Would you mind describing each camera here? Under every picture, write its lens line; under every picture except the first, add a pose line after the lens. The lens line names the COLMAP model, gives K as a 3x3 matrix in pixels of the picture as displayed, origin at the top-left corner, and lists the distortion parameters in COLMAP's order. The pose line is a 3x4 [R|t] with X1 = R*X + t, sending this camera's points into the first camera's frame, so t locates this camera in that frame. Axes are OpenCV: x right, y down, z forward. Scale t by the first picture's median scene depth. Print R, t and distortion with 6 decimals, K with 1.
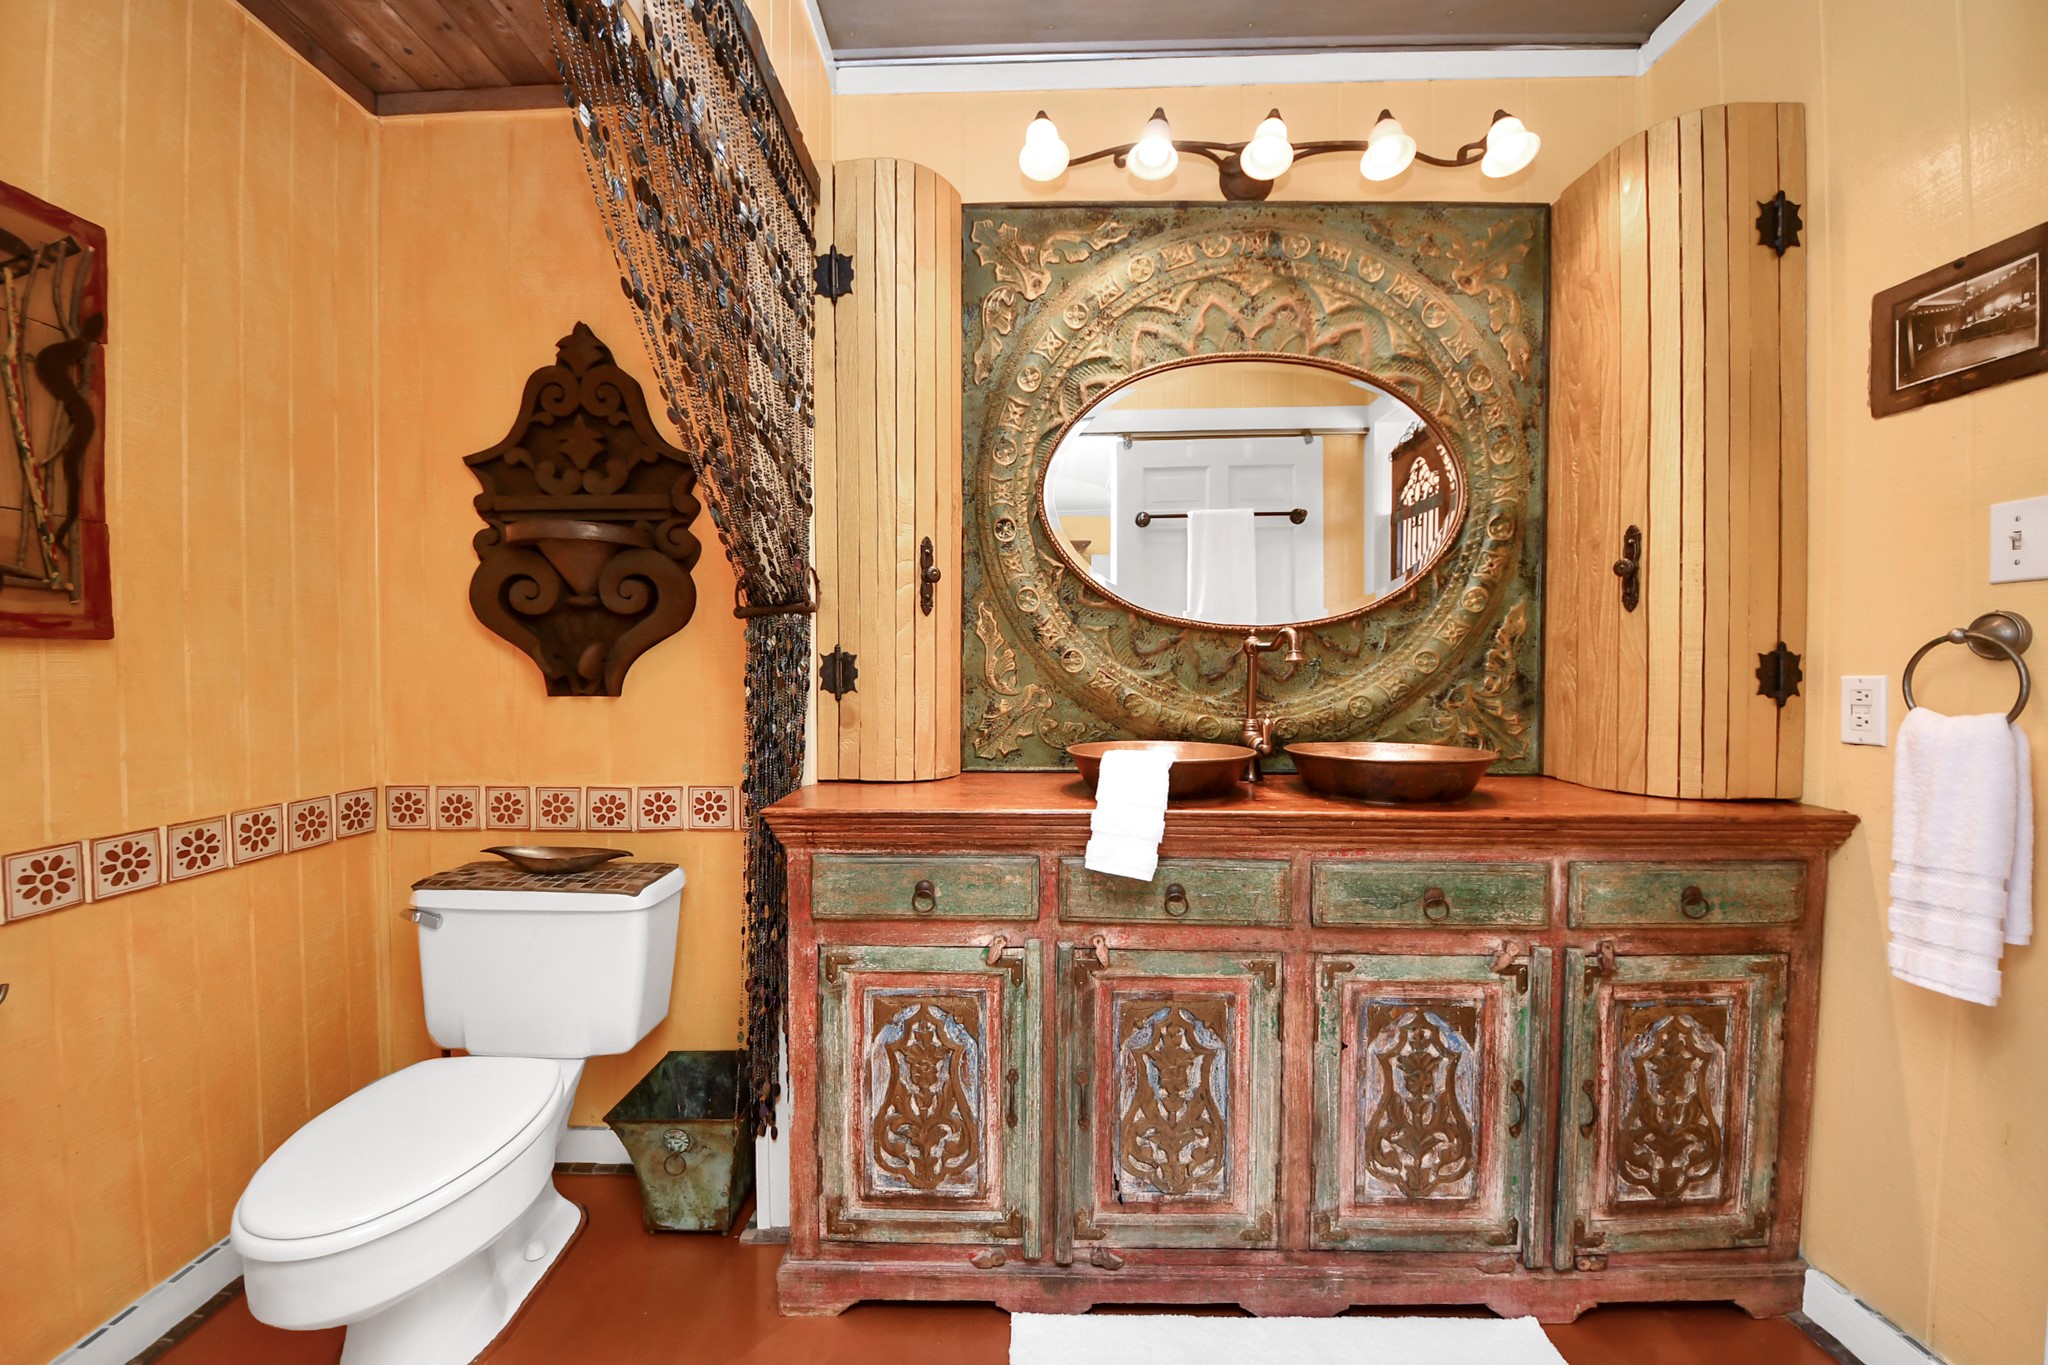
lens RADIAL K [[752.0, 0, 1005.6], [0, 752.0, 684.2], [0, 0, 1]] dist [-0.007435, -0.003364]
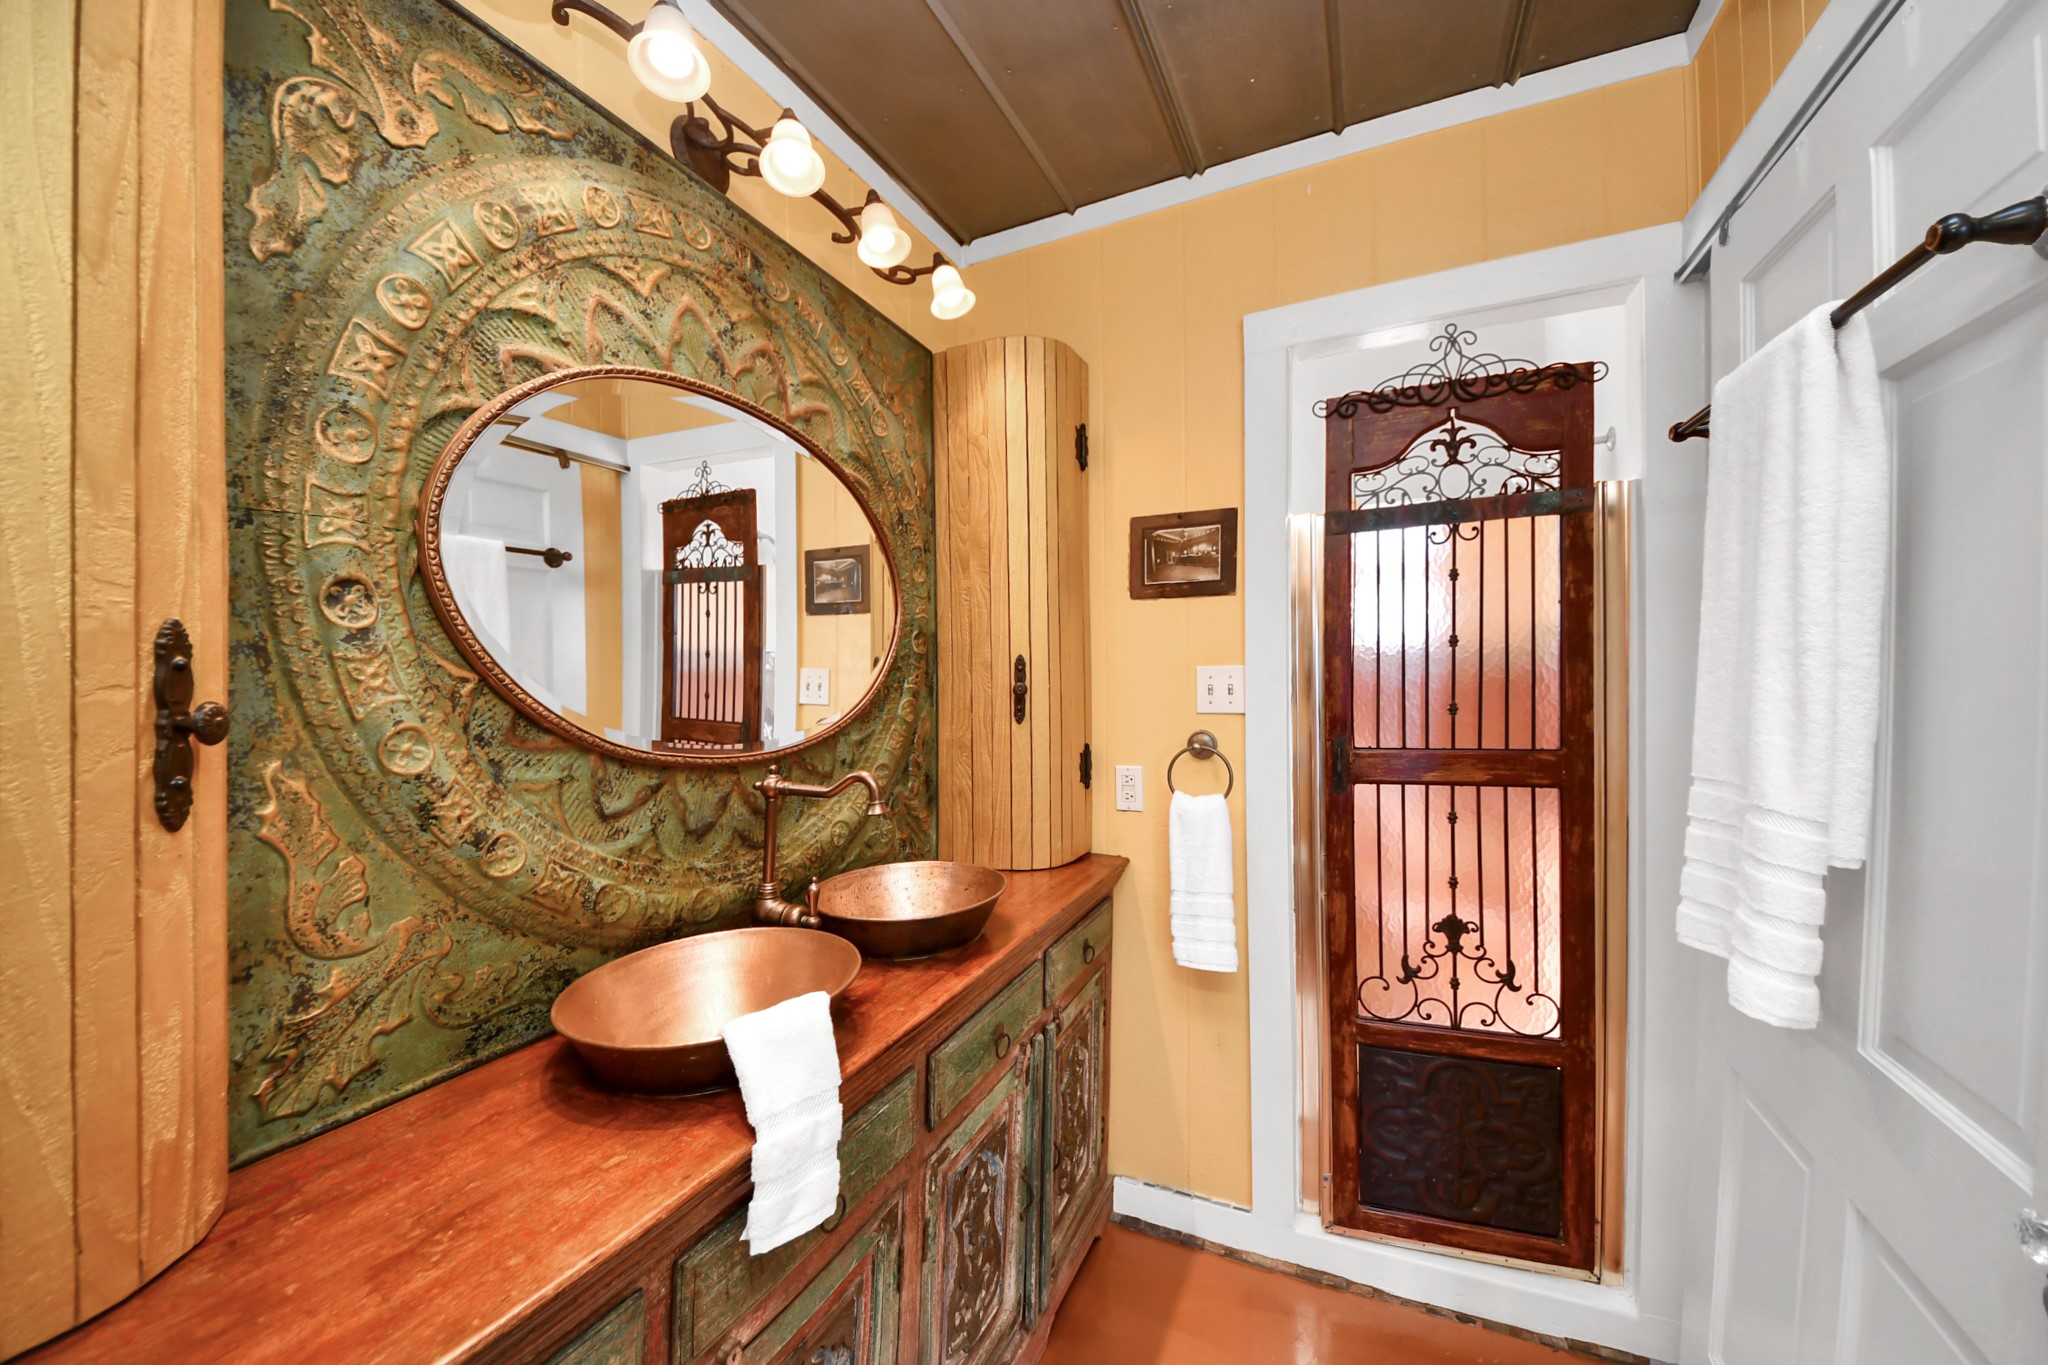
lens RADIAL K [[752.0, 0, 1025.2], [0, 752.0, 674.0], [0, 0, 1]] dist [-0.007435, -0.003364]
pose [[0.395263, -0.001614, 0.918566, -0.255028], [0.030287, 0.999478, -0.011276, -0.141621], [-0.918068, 0.032277, 0.395106, 0.435998]]
